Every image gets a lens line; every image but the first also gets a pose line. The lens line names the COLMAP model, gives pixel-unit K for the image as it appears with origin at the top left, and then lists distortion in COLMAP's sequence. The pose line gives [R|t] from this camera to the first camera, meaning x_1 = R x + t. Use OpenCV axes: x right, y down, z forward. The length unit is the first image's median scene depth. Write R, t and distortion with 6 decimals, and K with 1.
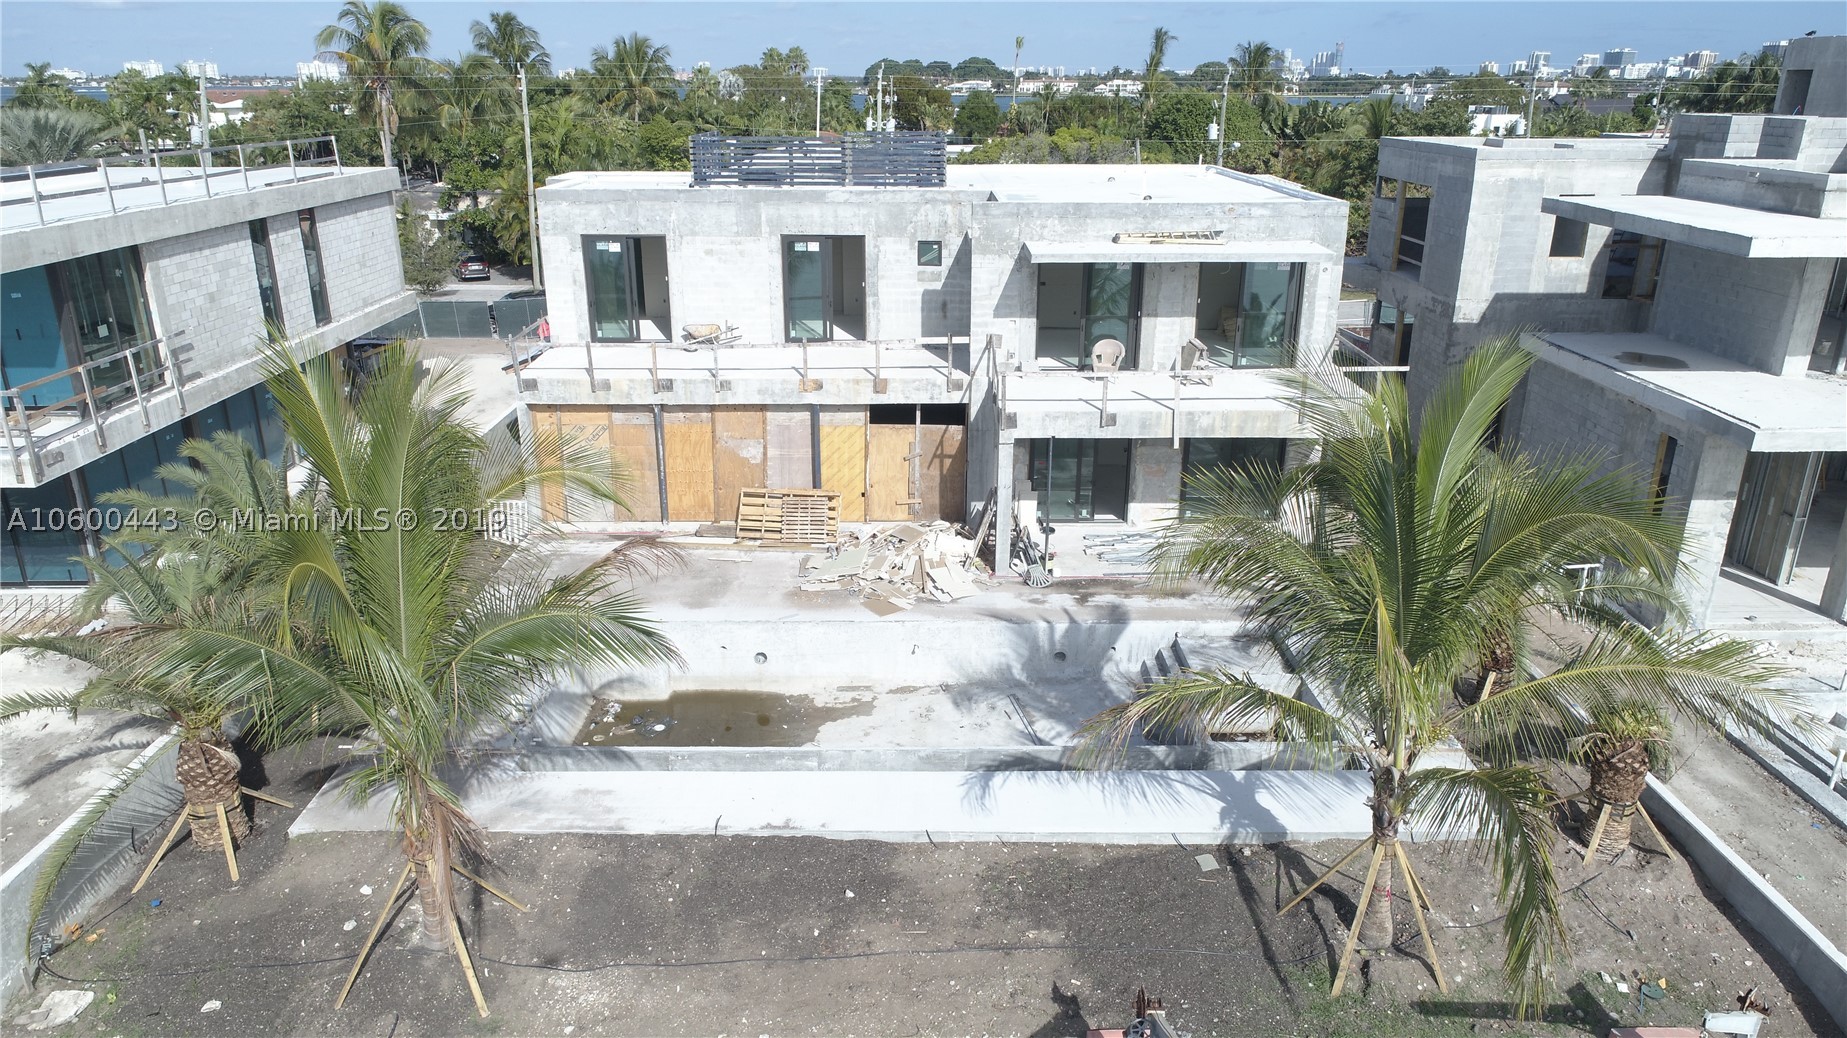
lens RADIAL K [[1234.0, 0, 923.5], [0, 1234.0, 519.0], [0, 0, 1]] dist [-0.007167, 0.002624]
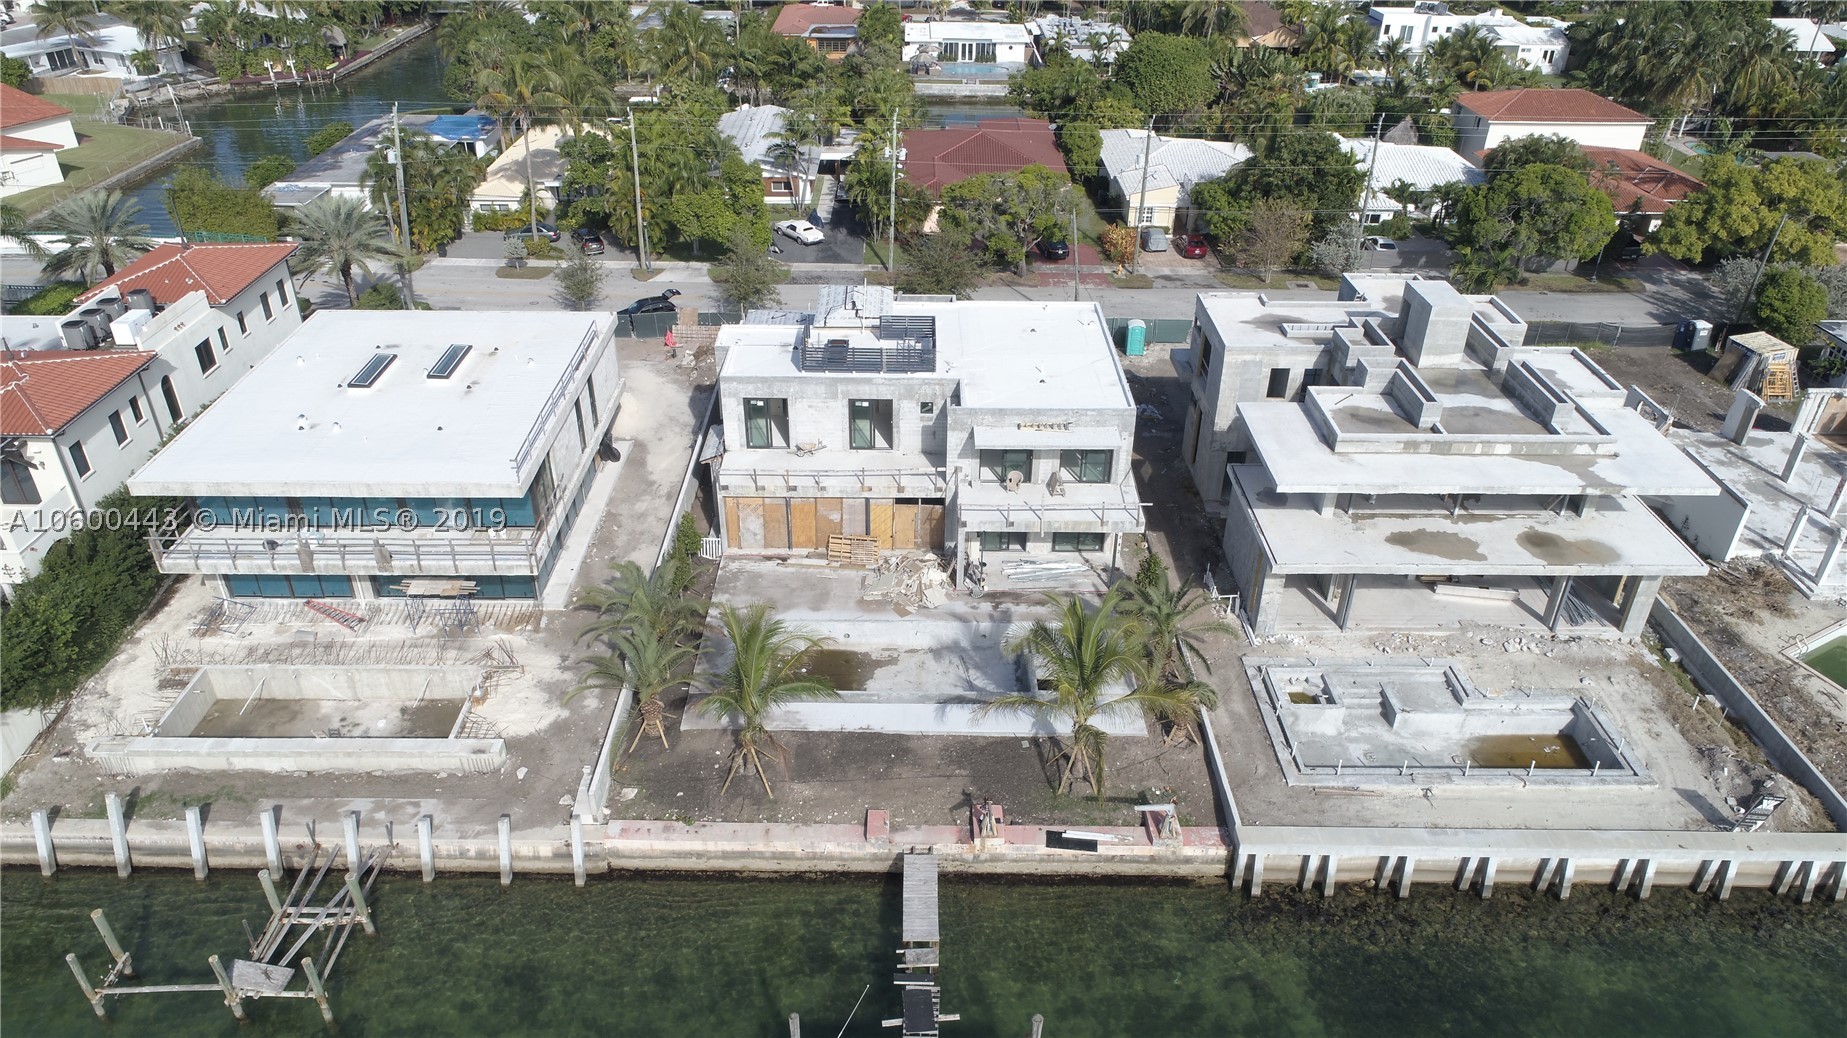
lens RADIAL K [[1234.0, 0, 923.5], [0, 1234.0, 519.0], [0, 0, 1]] dist [-0.007167, 0.002624]
pose [[0.999947, 0.010315, -0.000756, 0.003597], [-0.009959, 0.980017, 0.198663, -0.479085], [0.002790, -0.198644, 0.980068, -1.003818]]
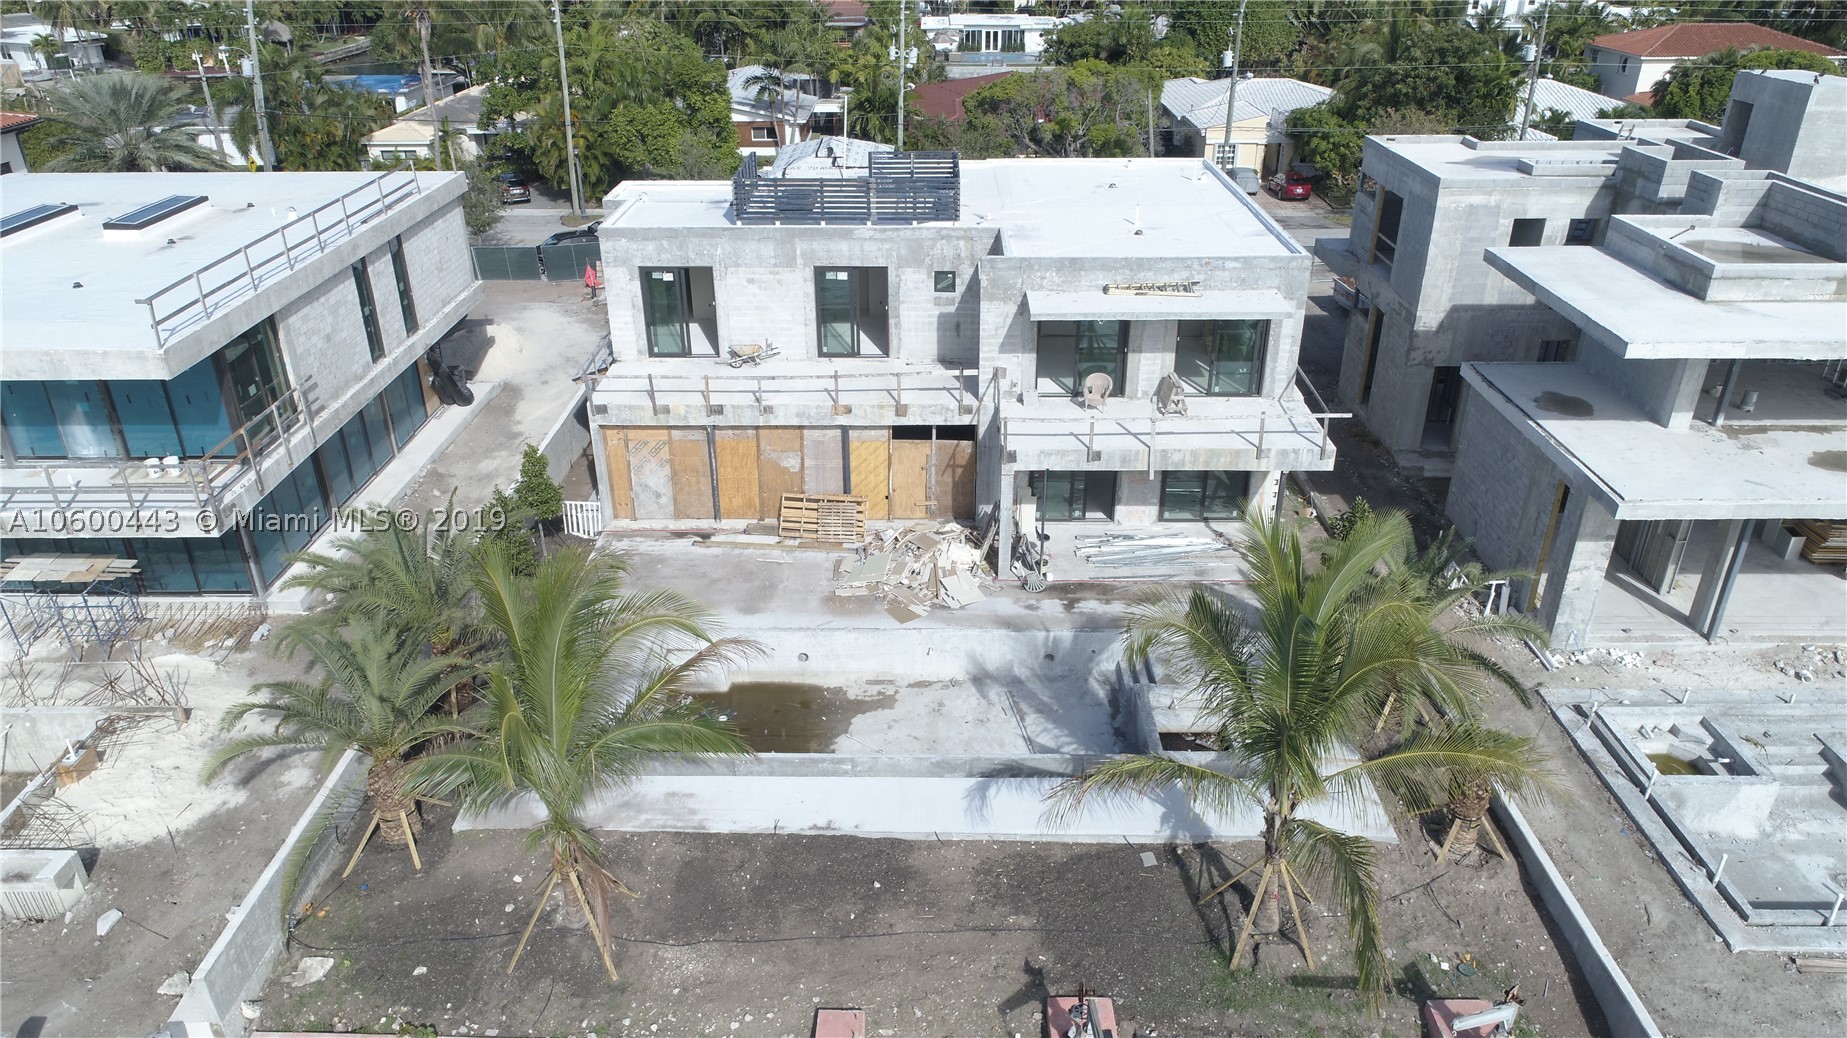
lens RADIAL K [[1234.0, 0, 923.5], [0, 1234.0, 519.0], [0, 0, 1]] dist [-0.007167, 0.002624]
pose [[0.999786, 0.003232, -0.020455, 0.010439], [-0.000590, 0.991791, 0.127868, -0.162609], [0.020701, -0.127828, 0.991580, -0.171521]]
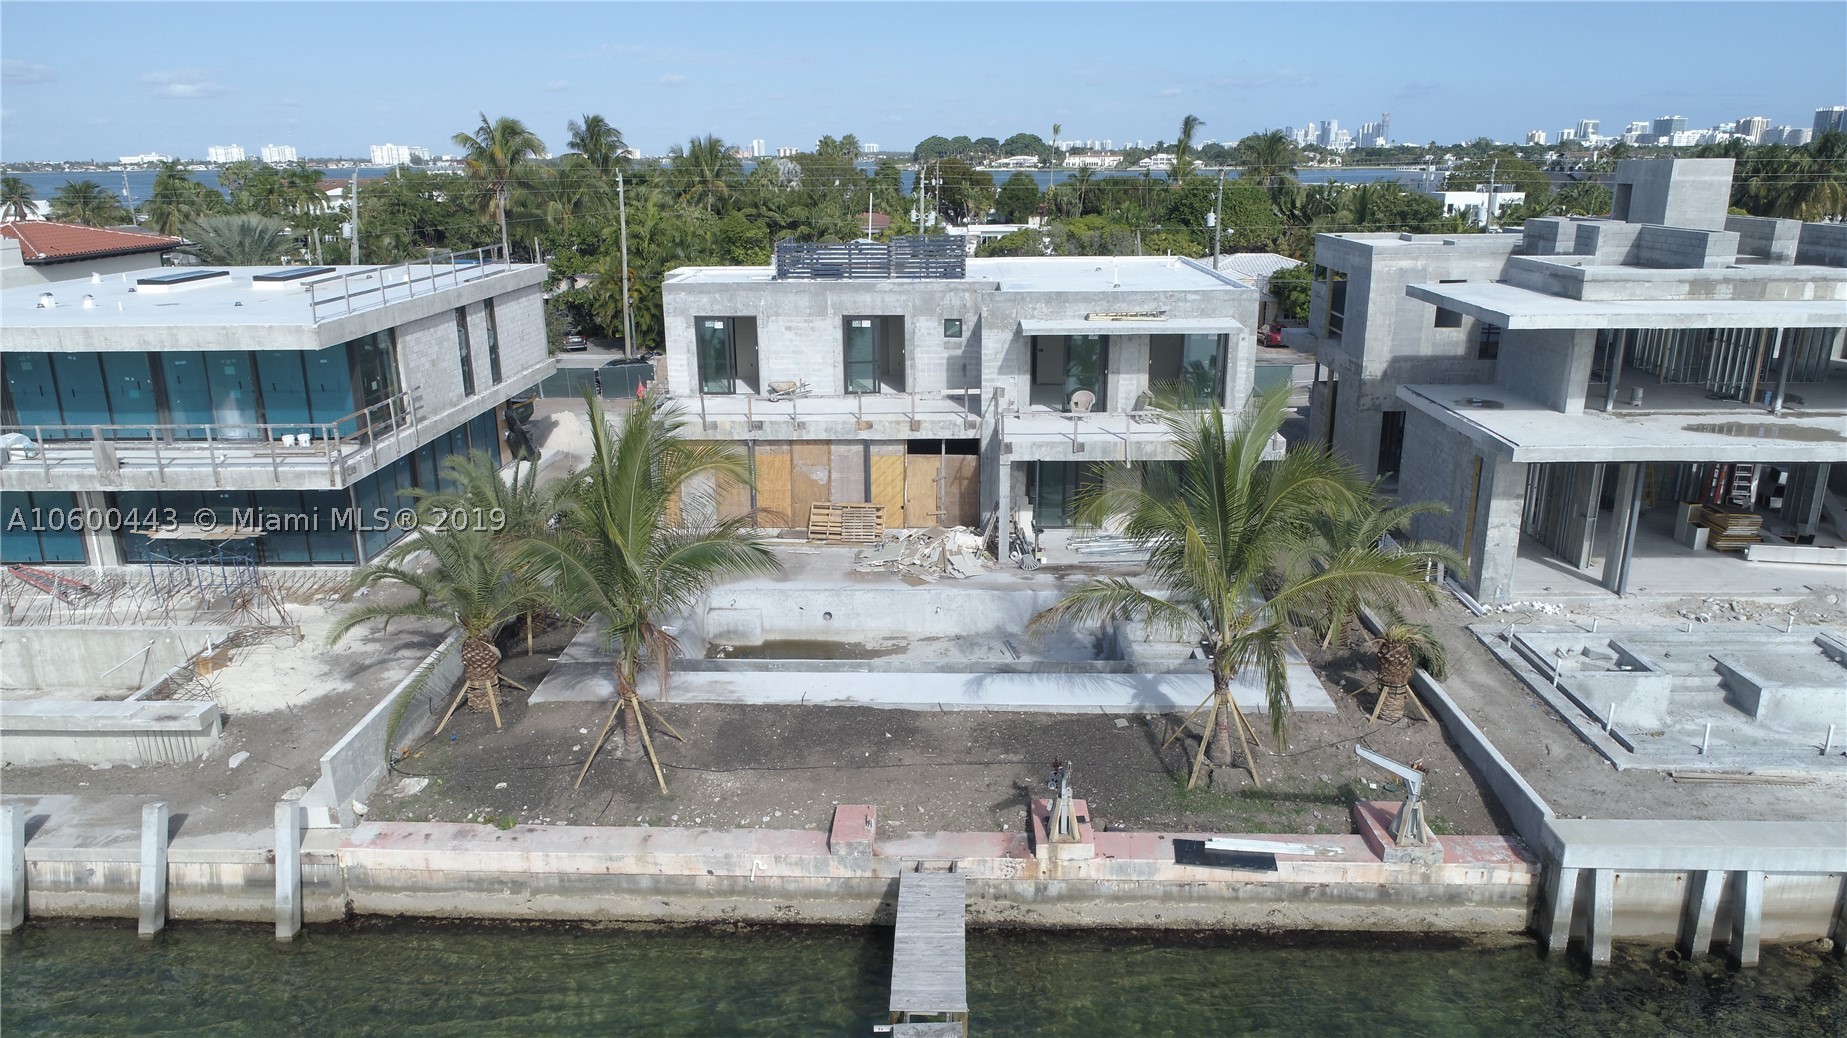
lens RADIAL K [[1234.0, 0, 923.5], [0, 1234.0, 519.0], [0, 0, 1]] dist [-0.007167, 0.002624]
pose [[0.999209, 0.000263, -0.039757, 0.029452], [-0.002438, 0.998502, -0.054667, 0.071718], [0.039683, 0.054721, 0.997713, -0.361526]]
